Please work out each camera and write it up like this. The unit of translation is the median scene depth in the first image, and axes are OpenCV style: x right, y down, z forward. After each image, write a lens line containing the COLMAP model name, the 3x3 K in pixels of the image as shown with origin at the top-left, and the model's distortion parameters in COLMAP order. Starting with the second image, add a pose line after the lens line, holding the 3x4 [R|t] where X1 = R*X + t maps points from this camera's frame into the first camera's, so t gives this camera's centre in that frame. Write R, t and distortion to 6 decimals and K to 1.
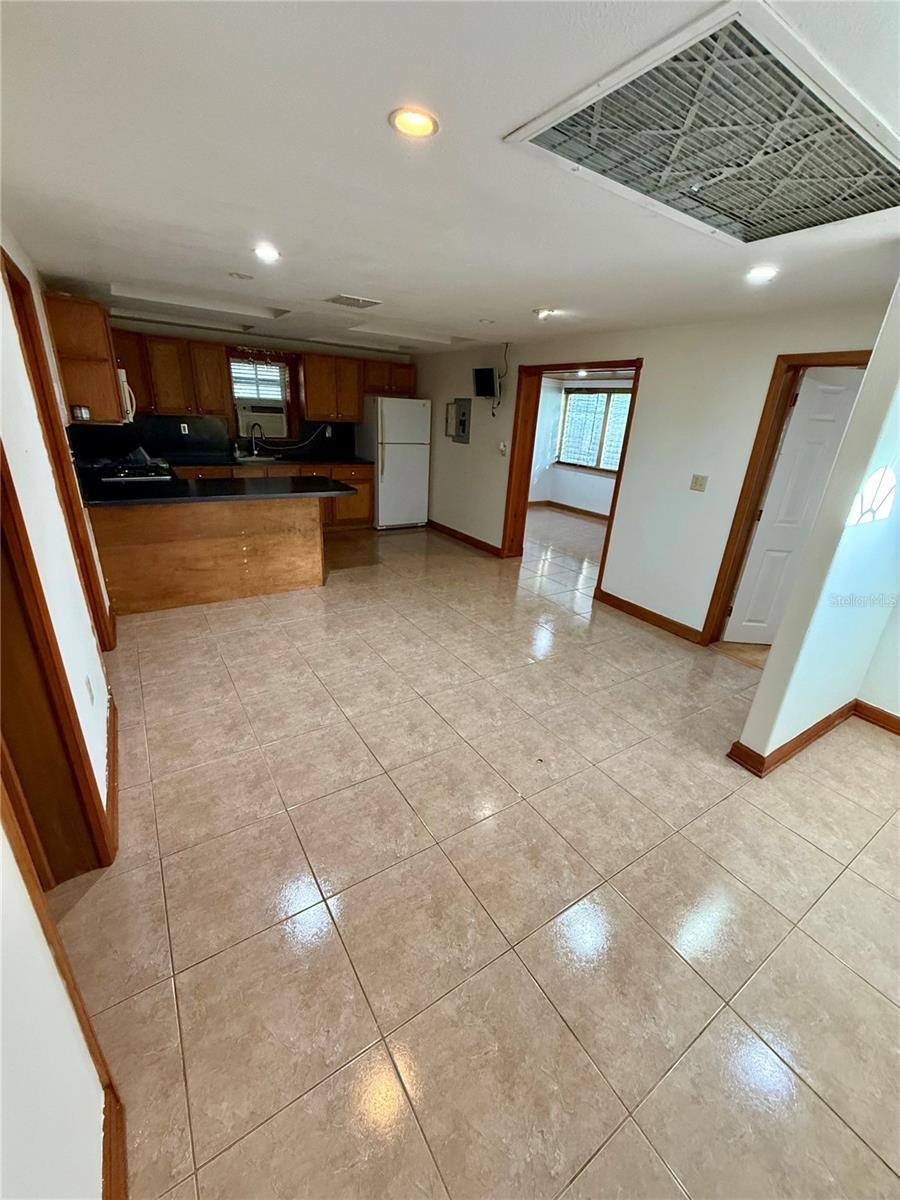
lens RADIAL K [[477.8, 0, 449.5], [0, 477.8, 597.0], [0, 0, 1]] dist [0.000498, 0.000196]
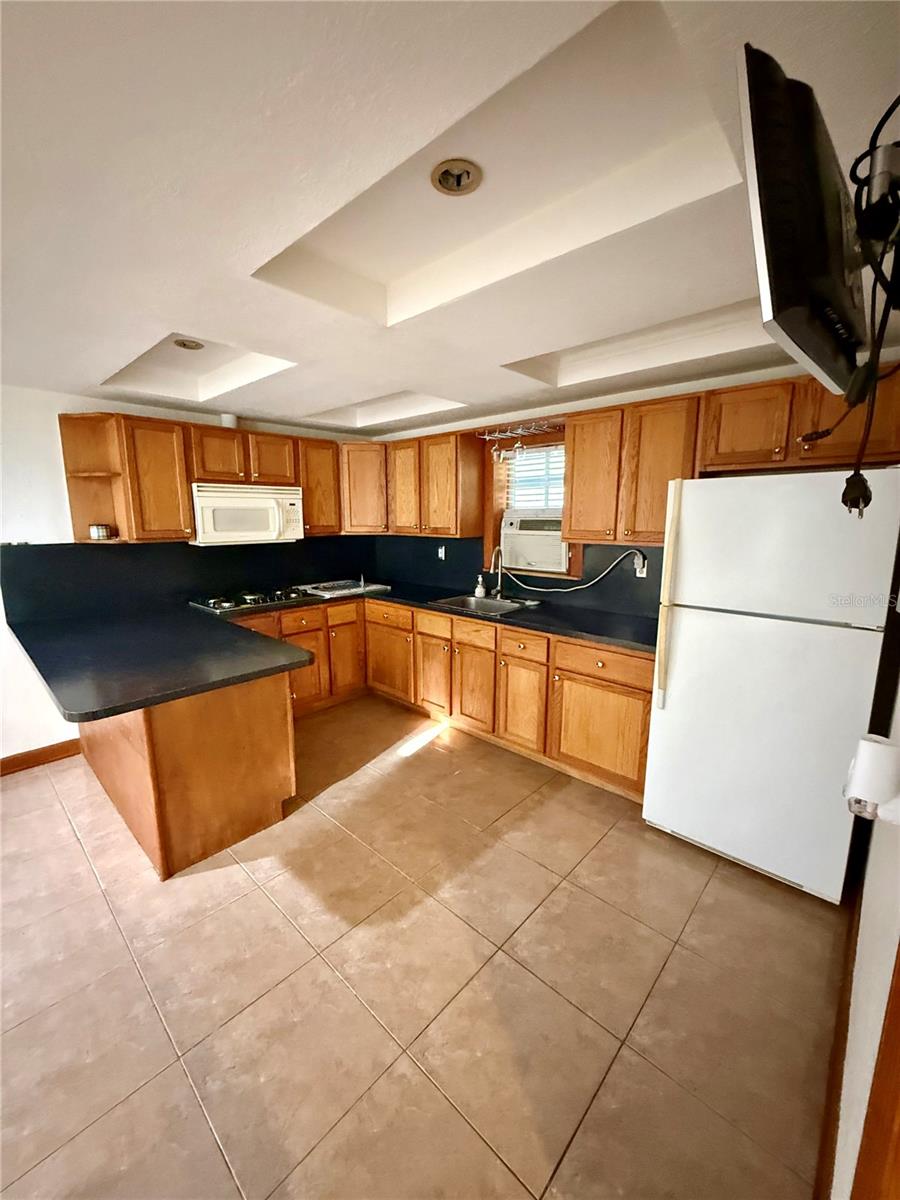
lens RADIAL K [[477.8, 0, 450.2], [0, 477.8, 598.5], [0, 0, 1]] dist [0.000498, 0.000196]
pose [[0.239157, 0.114398, -0.964218, 0.168846], [-0.342617, 0.939103, 0.026438, -0.301039], [0.908525, 0.324035, 0.263788, 0.816548]]
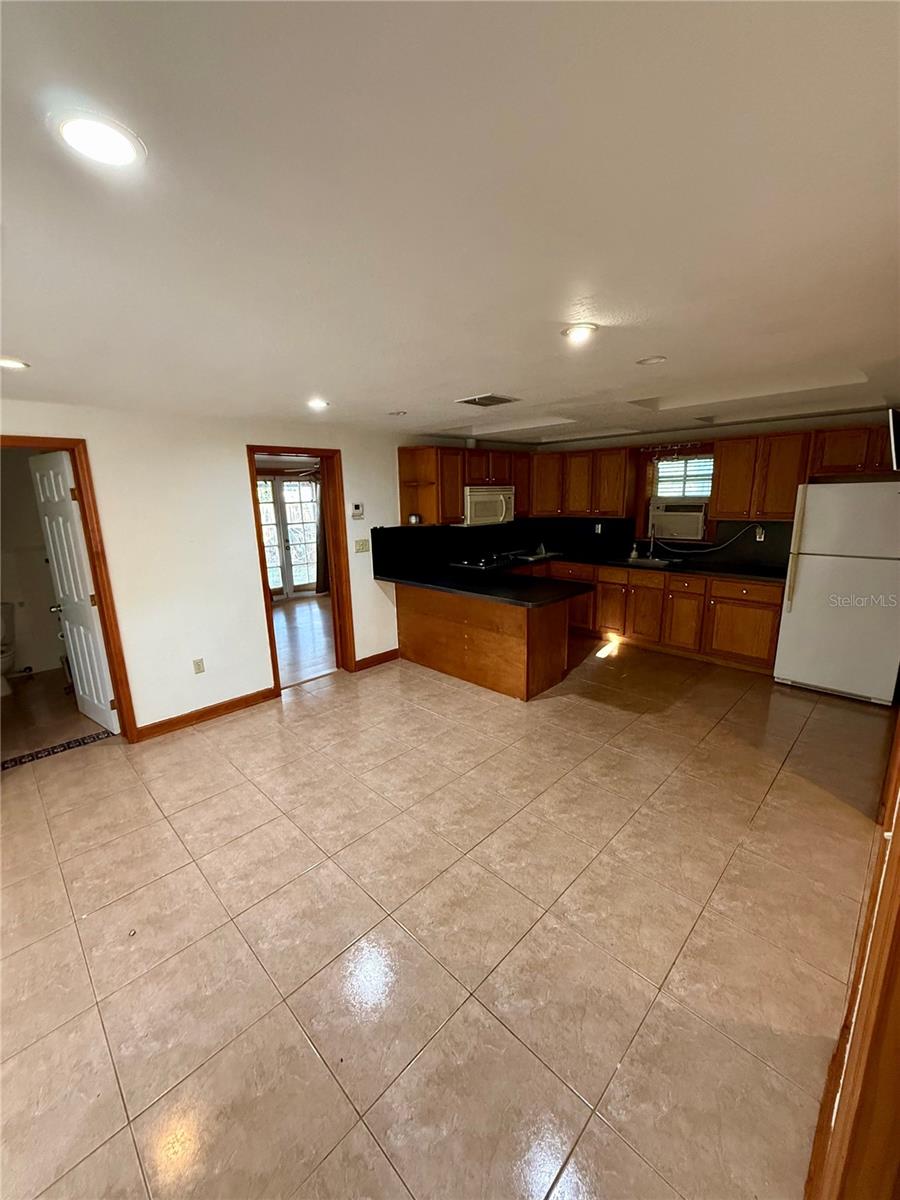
lens RADIAL K [[477.8, 0, 450.5], [0, 477.8, 598.2], [0, 0, 1]] dist [0.000498, 0.000196]
pose [[0.206429, 0.152416, -0.966518, 0.414384], [-0.326170, 0.942014, 0.078889, -0.178274], [0.922497, 0.298964, 0.244173, 0.472017]]
